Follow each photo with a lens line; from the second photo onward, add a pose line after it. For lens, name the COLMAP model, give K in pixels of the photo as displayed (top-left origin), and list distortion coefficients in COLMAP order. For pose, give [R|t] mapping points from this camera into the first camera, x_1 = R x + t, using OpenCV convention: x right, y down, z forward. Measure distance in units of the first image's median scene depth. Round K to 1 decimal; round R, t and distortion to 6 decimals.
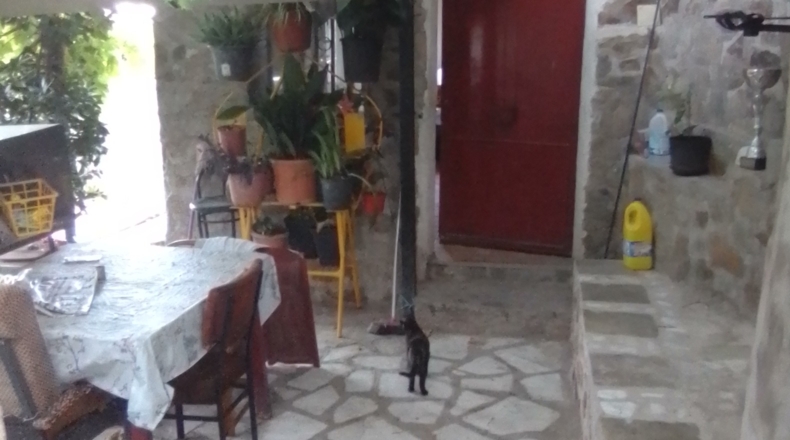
lens RADIAL K [[828.2, 0, 397.6], [0, 828.2, 215.5], [0, 0, 1]] dist [-0.003409, -0.004115]
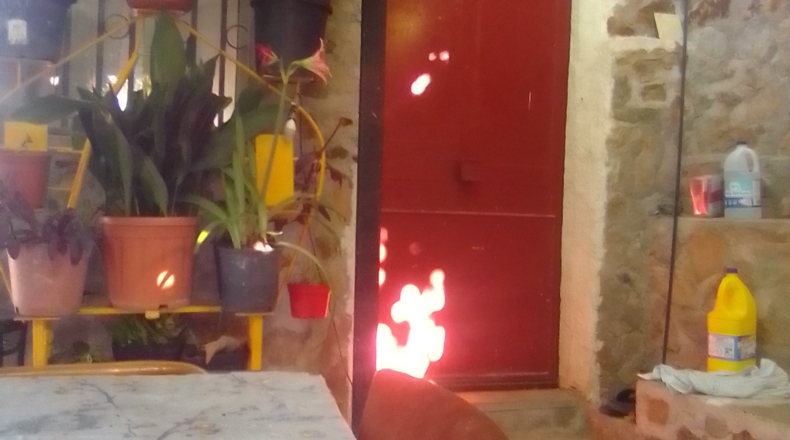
lens RADIAL K [[828.2, 0, 397.6], [0, 828.2, 215.5], [0, 0, 1]] dist [-0.003409, -0.004115]
pose [[0.894841, 0.020770, 0.445901, -0.222953], [0.074655, 0.977885, -0.195367, 0.040546], [-0.440098, 0.208112, 0.873501, 0.505917]]
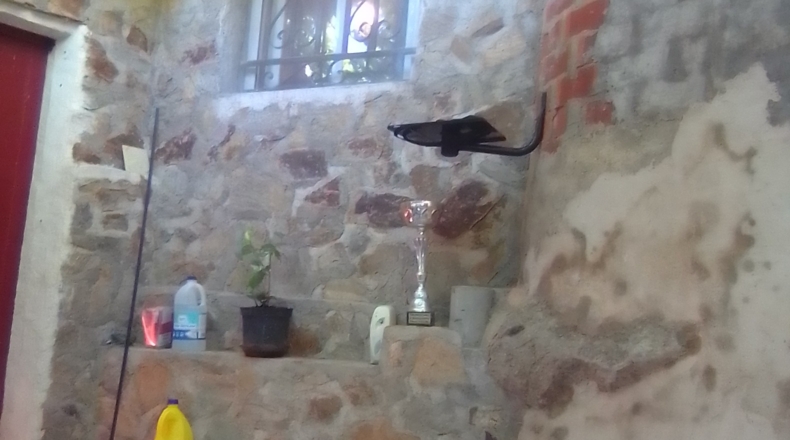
lens RADIAL K [[828.2, 0, 397.6], [0, 828.2, 215.5], [0, 0, 1]] dist [-0.003409, -0.004115]
pose [[0.503063, 0.156318, 0.849995, -0.201695], [0.146255, 0.953924, -0.261991, 0.034392], [-0.851785, 0.256114, 0.457021, 0.468529]]
